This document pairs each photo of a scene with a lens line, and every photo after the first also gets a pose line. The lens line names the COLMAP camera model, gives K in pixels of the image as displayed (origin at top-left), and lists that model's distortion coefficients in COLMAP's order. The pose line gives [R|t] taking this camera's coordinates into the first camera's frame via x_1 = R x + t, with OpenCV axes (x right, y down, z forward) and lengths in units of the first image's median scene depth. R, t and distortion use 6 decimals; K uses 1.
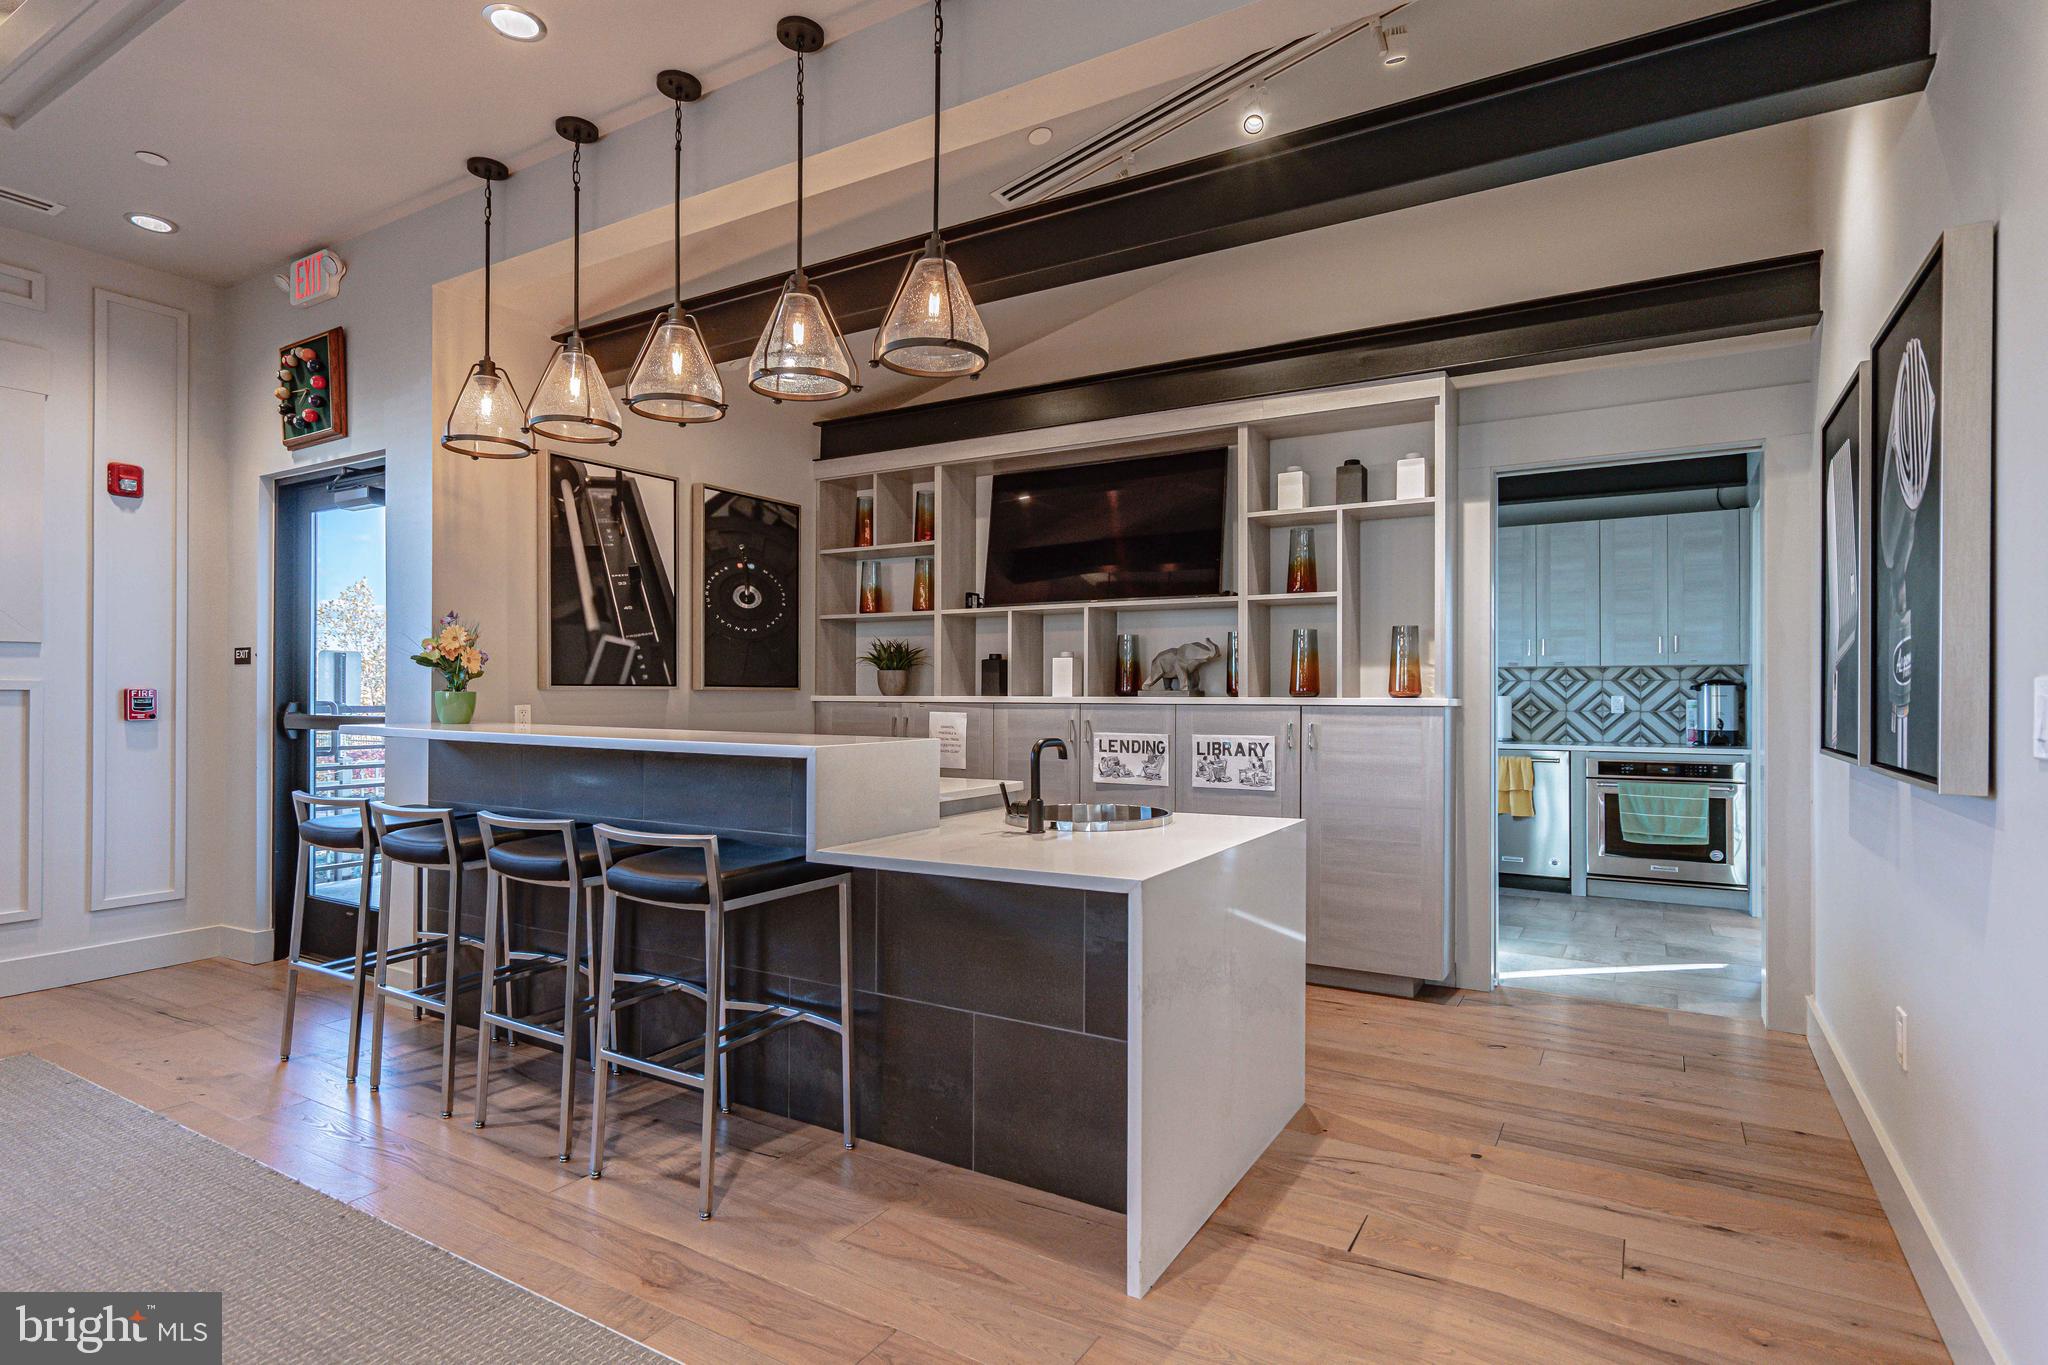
lens RADIAL K [[1015.8, 0, 1039.4], [0, 1015.8, 691.3], [0, 0, 1]] dist [0.002099, 0.000806]
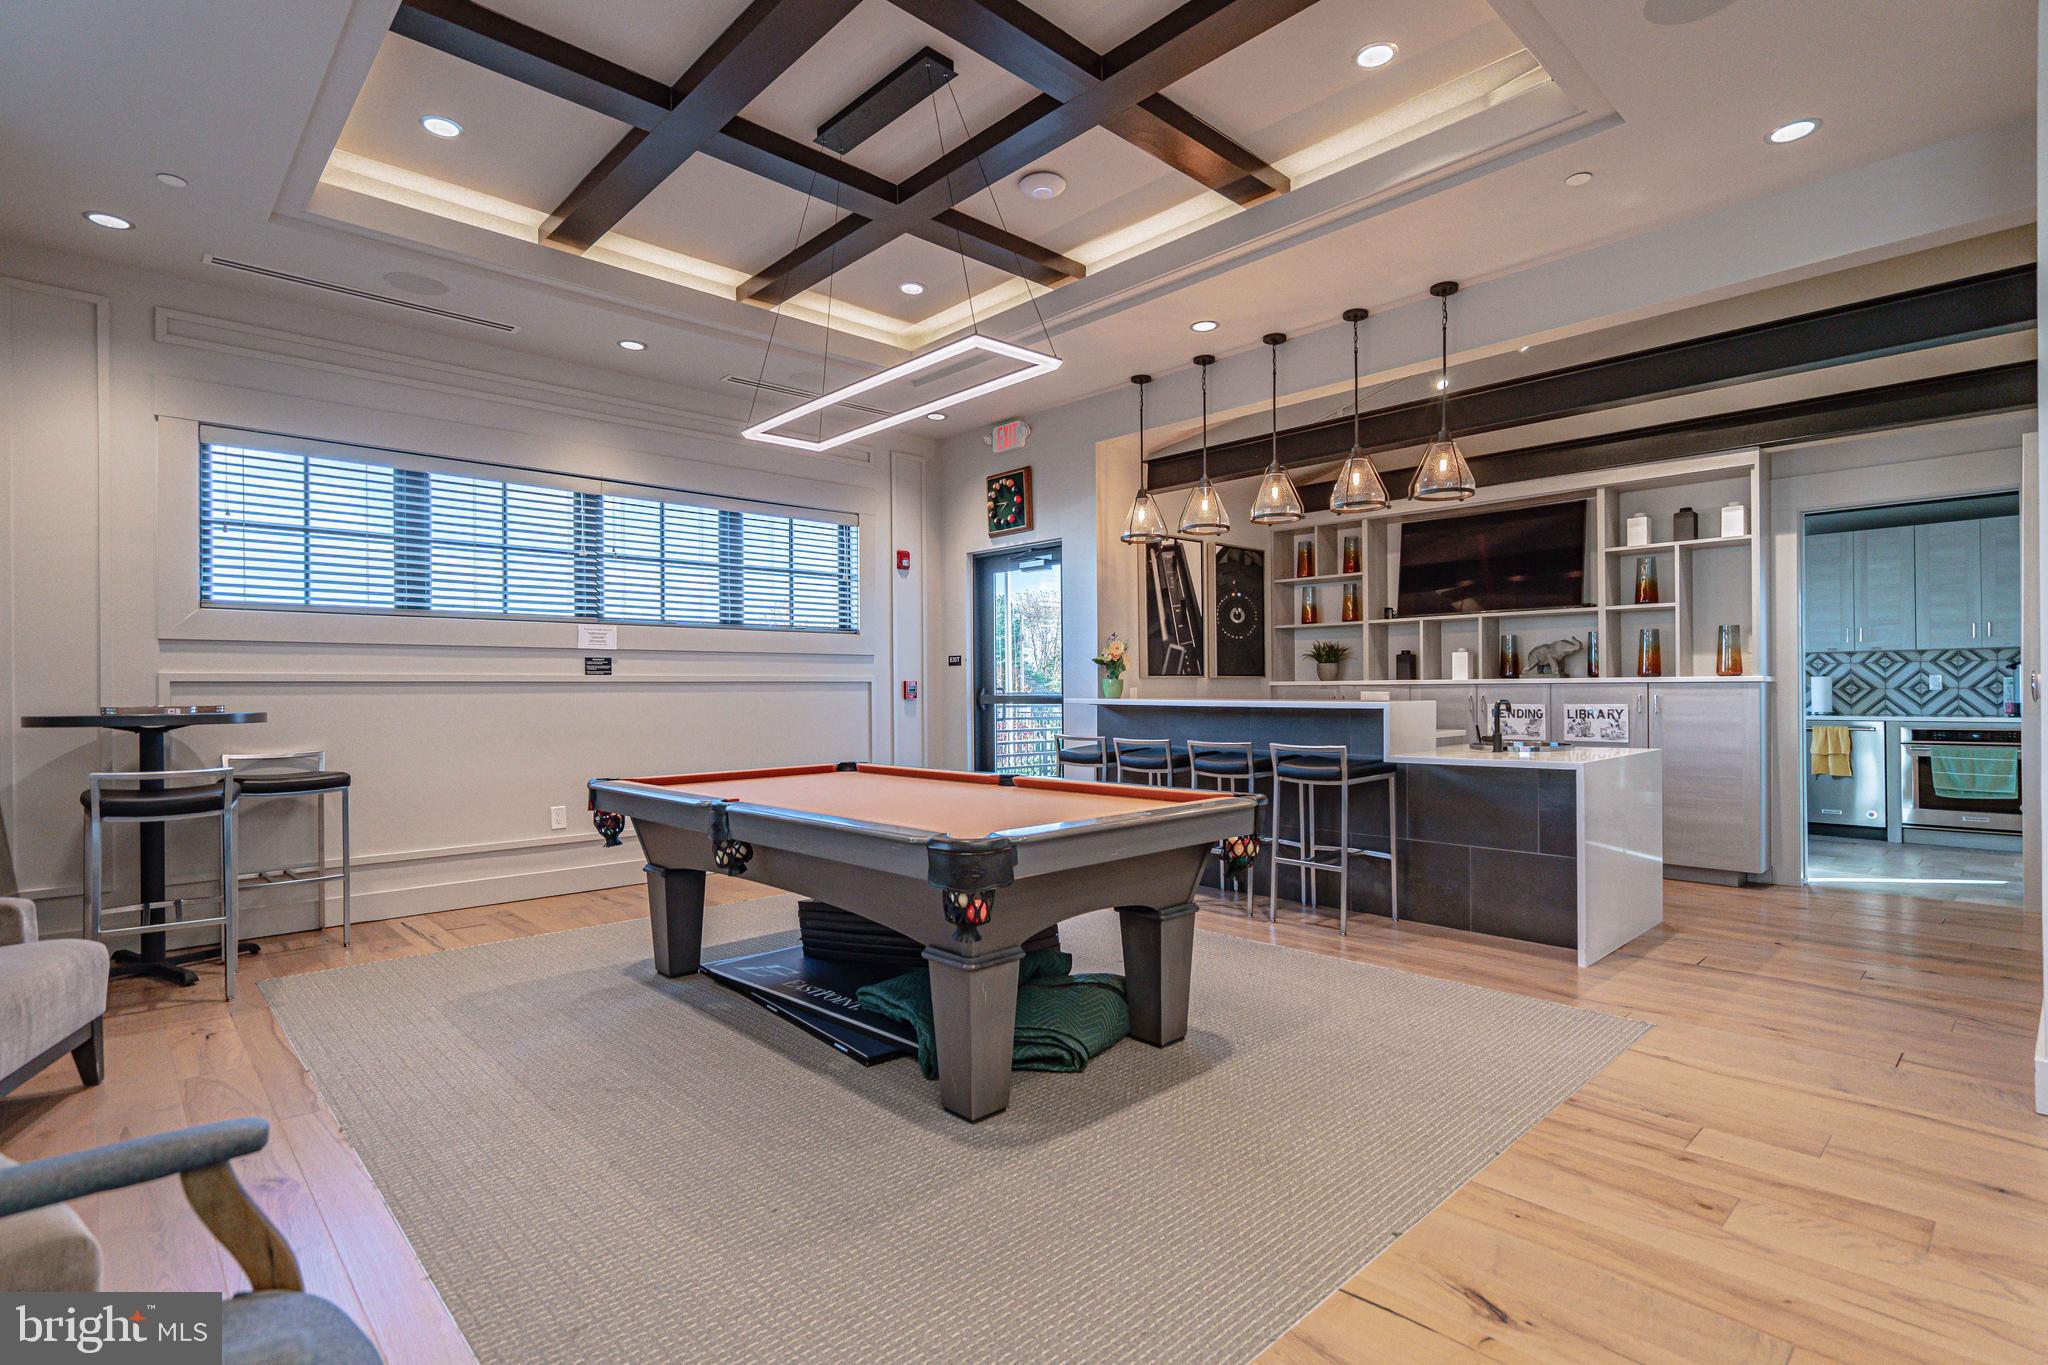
lens RADIAL K [[1021.9, 0, 1087.1], [0, 1021.9, 689.2], [0, 0, 1]] dist [0.005295, 0.001442]
pose [[0.976417, -0.010810, -0.215623, -0.199805], [0.011837, 0.999924, 0.003474, 0.008469], [0.215569, -0.005945, 0.976470, -0.568132]]
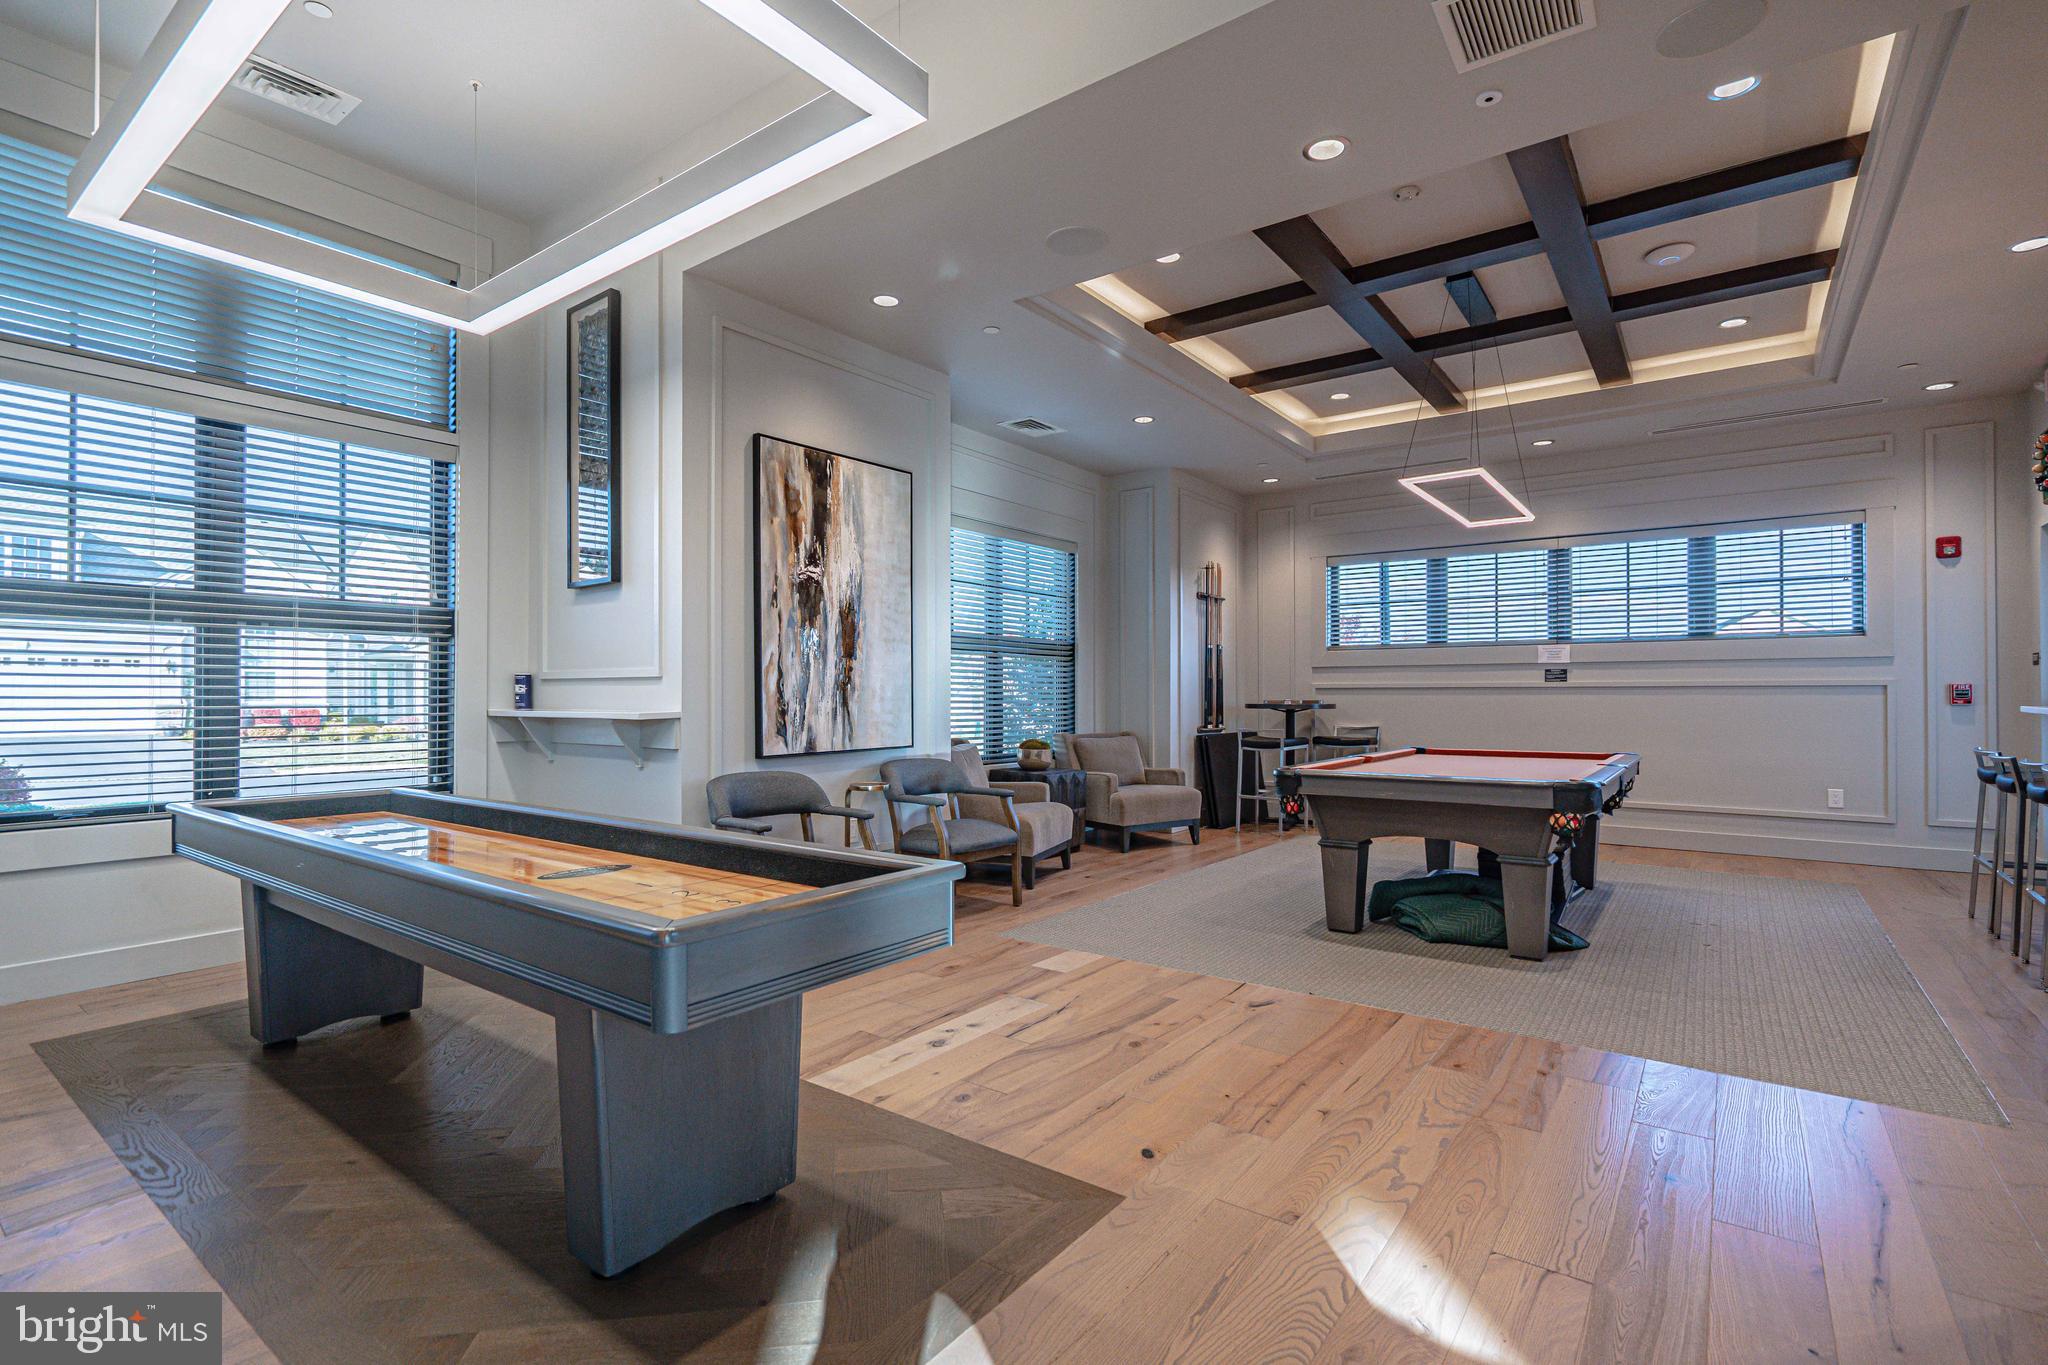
lens RADIAL K [[1035.5, 0, 929.4], [0, 1035.5, 688.4], [0, 0, 1]] dist [-0.000521, -0.000096]
pose [[-0.147615, -0.009822, -0.988996, 0.780388], [0.004753, 0.999932, -0.010640, 0.012289], [0.989033, -0.006271, -0.147559, -0.257883]]
